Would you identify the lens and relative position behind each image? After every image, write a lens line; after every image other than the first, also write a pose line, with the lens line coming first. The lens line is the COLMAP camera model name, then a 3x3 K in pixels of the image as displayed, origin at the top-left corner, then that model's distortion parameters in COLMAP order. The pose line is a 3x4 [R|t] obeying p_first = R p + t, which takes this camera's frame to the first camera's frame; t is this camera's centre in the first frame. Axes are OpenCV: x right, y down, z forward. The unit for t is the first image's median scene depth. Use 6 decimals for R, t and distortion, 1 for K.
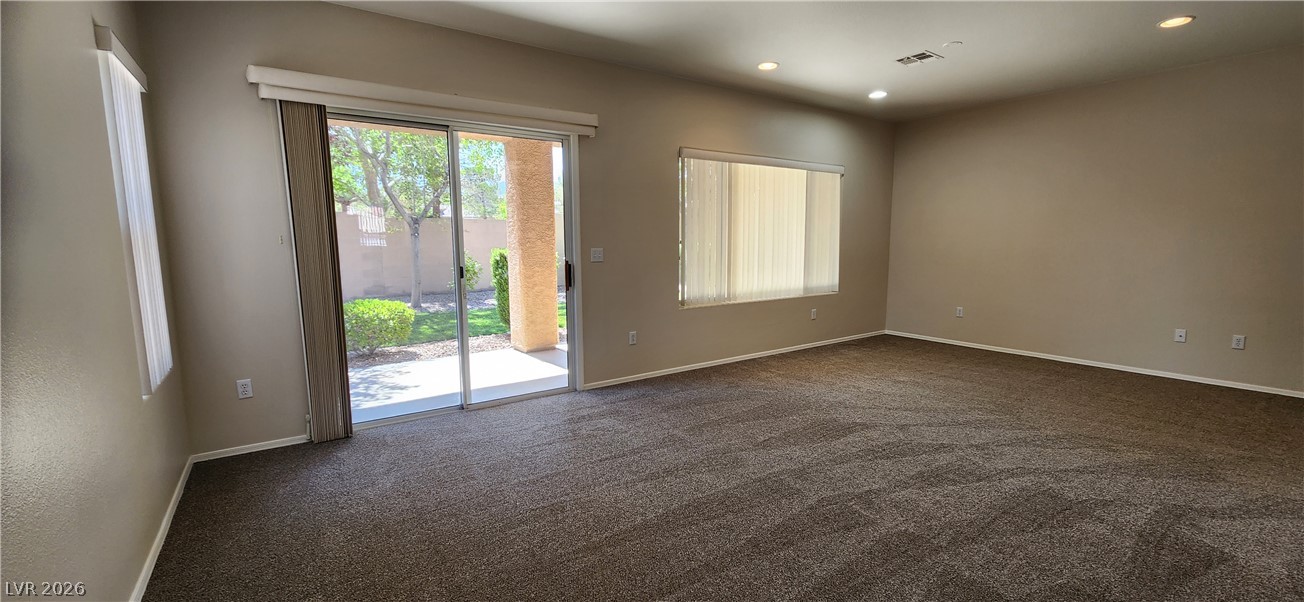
lens RADIAL K [[528.2, 0, 652.0], [0, 528.2, 301.0], [0, 0, 1]] dist [0.001986, 0.000471]
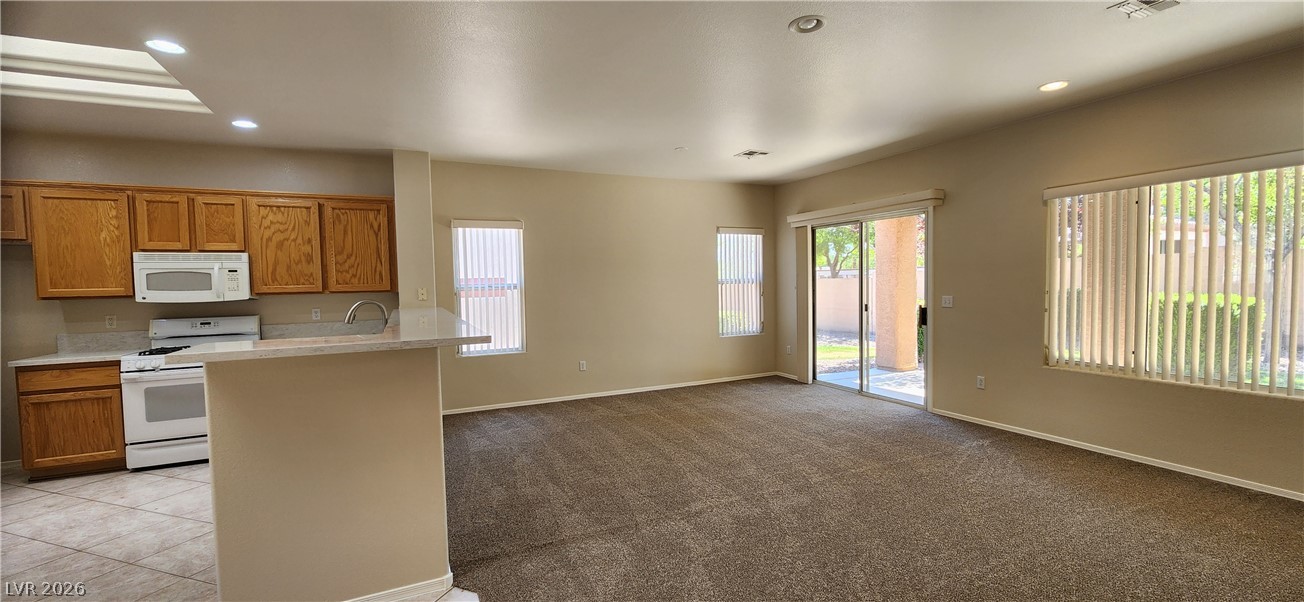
lens RADIAL K [[528.2, 0, 652.0], [0, 528.2, 301.0], [0, 0, 1]] dist [0.001986, 0.000471]
pose [[-0.174770, 0.042986, -0.983670, 1.224823], [-0.098513, 0.993270, 0.060909, -0.099789], [0.979669, 0.107550, -0.169360, 0.582360]]
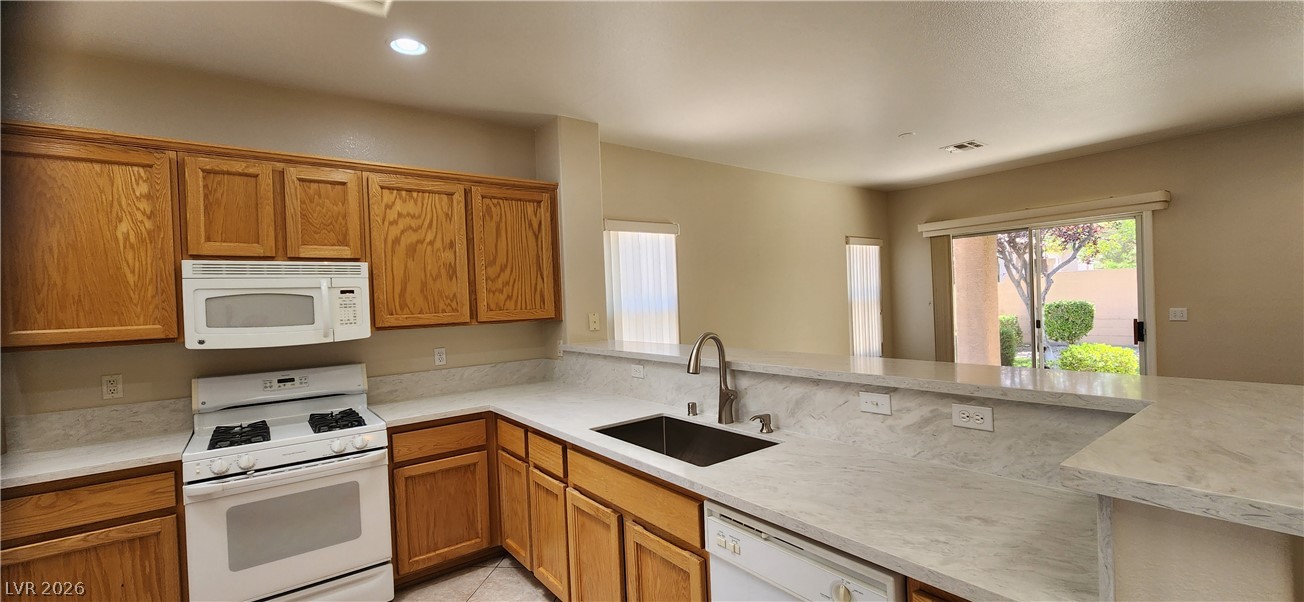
lens RADIAL K [[528.2, 0, 652.0], [0, 528.2, 301.0], [0, 0, 1]] dist [0.001986, 0.000471]
pose [[0.032808, 0.002769, -0.999458, 0.972979], [-0.081572, 0.996667, 0.000084, -0.028921], [0.996127, 0.081525, 0.032925, -0.100297]]
